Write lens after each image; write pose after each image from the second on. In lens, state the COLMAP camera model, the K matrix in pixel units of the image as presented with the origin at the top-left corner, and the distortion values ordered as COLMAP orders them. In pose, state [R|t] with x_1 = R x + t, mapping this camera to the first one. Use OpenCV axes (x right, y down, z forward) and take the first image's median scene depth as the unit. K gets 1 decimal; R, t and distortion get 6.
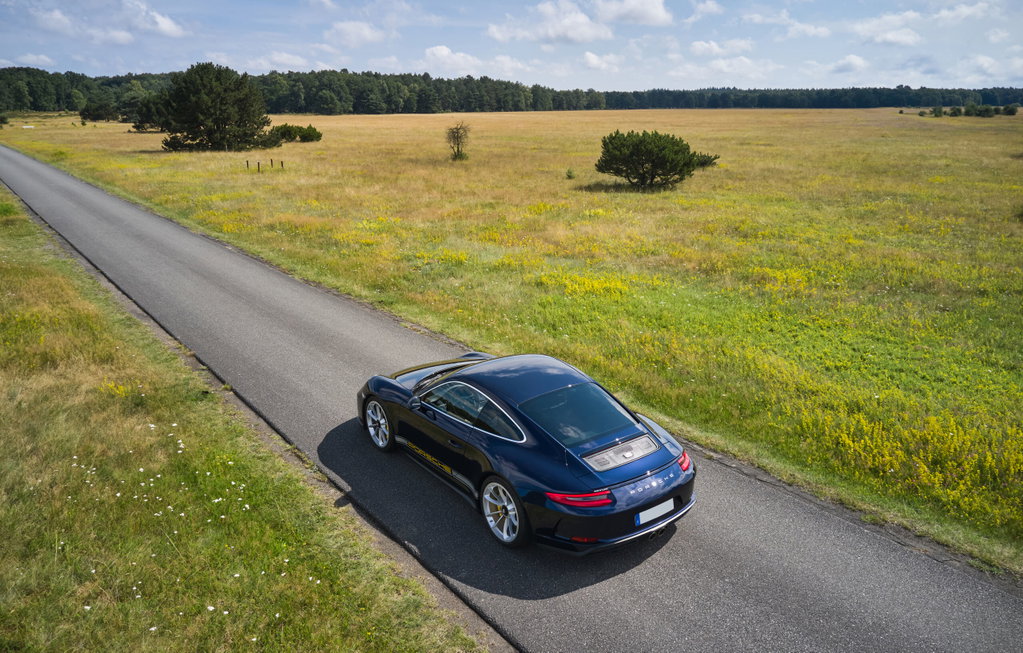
lens RADIAL K [[757.8, 0, 516.7], [0, 757.8, 330.3], [0, 0, 1]] dist [-0.010799, -0.008282]
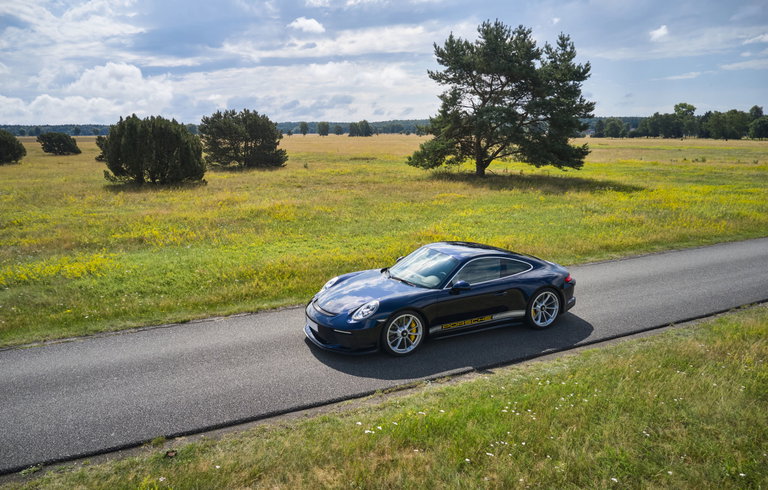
lens RADIAL K [[568.9, 0, 390.7], [0, 568.9, 250.5], [0, 0, 1]] dist [-0.010799, -0.008282]
pose [[0.173222, -0.195710, 0.965242, -1.131898], [0.282529, 0.948741, 0.141662, -0.145077], [-0.943489, 0.248170, 0.219637, 0.888475]]
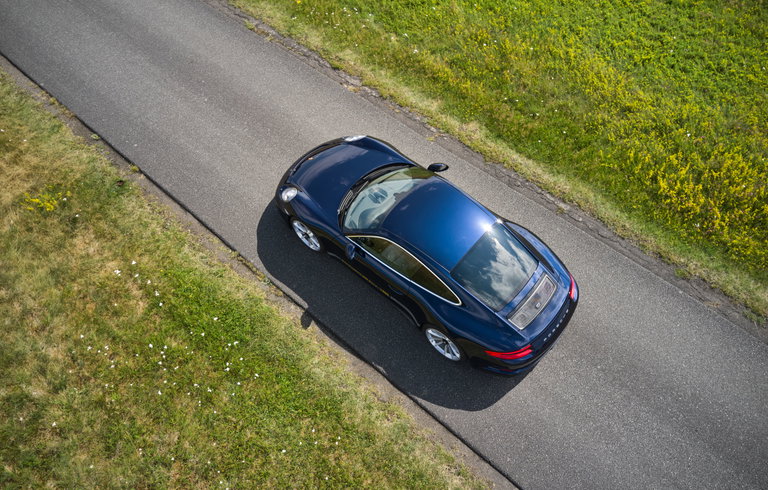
lens RADIAL K [[568.9, 0, 390.0], [0, 568.9, 250.7], [0, 0, 1]] dist [-0.010799, -0.008282]
pose [[0.979135, -0.176321, 0.101026, -0.165977], [0.066711, 0.748488, 0.659784, -0.503667], [-0.191950, -0.639278, 0.744633, 0.312631]]
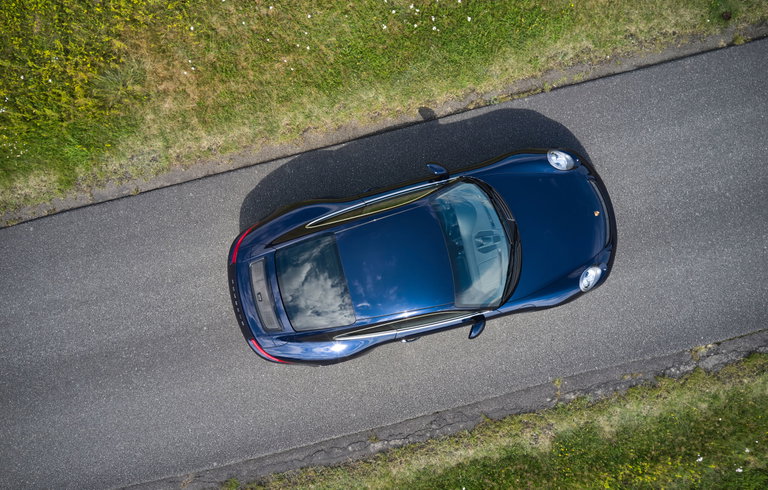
lens RADIAL K [[568.9, 0, 380.0], [0, 568.9, 244.5], [0, 0, 1]] dist [-0.010799, -0.008282]
pose [[-0.396568, 0.917873, 0.015573, -0.021765], [-0.247528, -0.123249, 0.961010, -0.655640], [0.884004, 0.377251, 0.276076, 0.758529]]
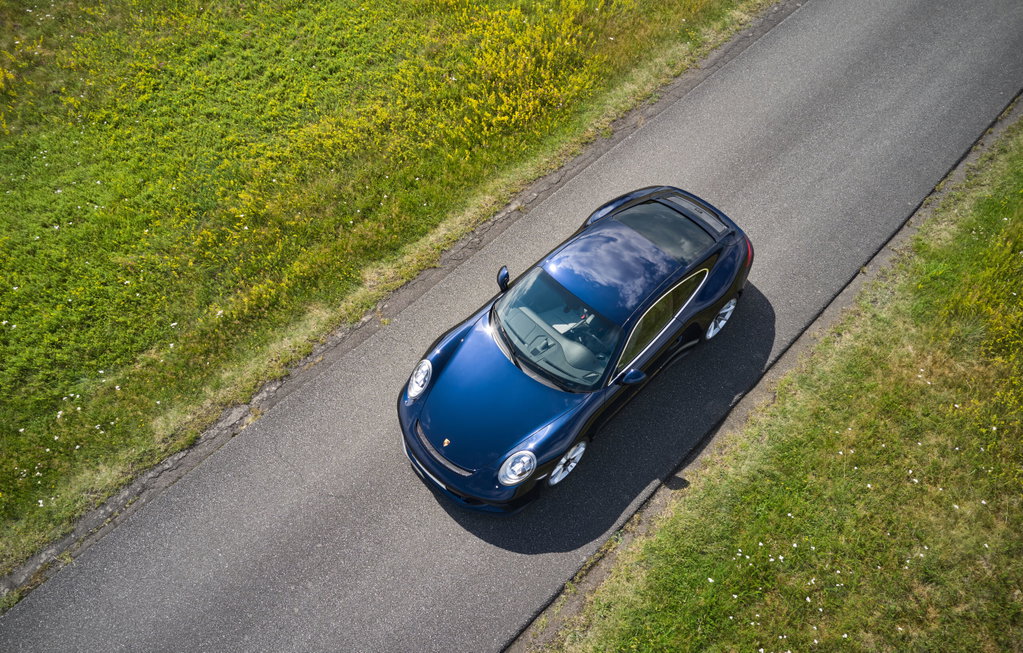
lens RADIAL K [[757.8, 0, 514.1], [0, 757.8, 321.8], [0, 0, 1]] dist [-0.010799, -0.008282]
pose [[-0.136932, -0.803434, 0.579433, -0.602022], [0.295153, 0.525282, 0.798100, -0.729297], [-0.945587, 0.280307, 0.165208, 0.974202]]
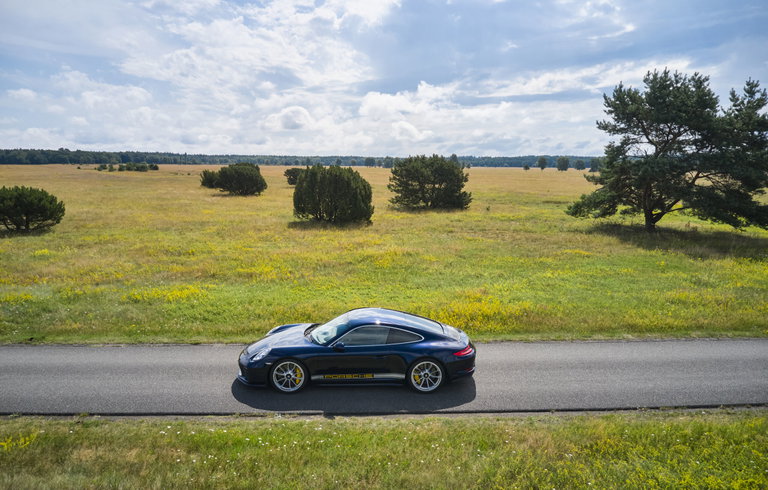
lens RADIAL K [[568.9, 0, 383.0], [0, 568.9, 243.6], [0, 0, 1]] dist [-0.010799, -0.008282]
pose [[0.564457, -0.102436, 0.819082, -1.108637], [0.222247, 0.974488, -0.031287, -0.067538], [-0.794981, 0.199699, 0.572823, 0.148247]]
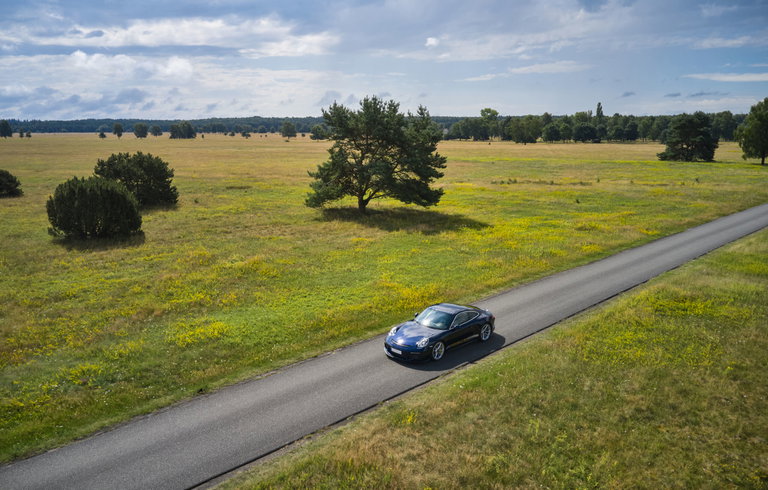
lens RADIAL K [[568.9, 0, 384.9], [0, 568.9, 246.1], [0, 0, 1]] dist [-0.010799, -0.008282]
pose [[-0.118211, -0.193274, 0.973998, -2.332418], [0.286256, 0.932601, 0.219802, -0.822683], [-0.950833, 0.304796, -0.054918, 1.321018]]
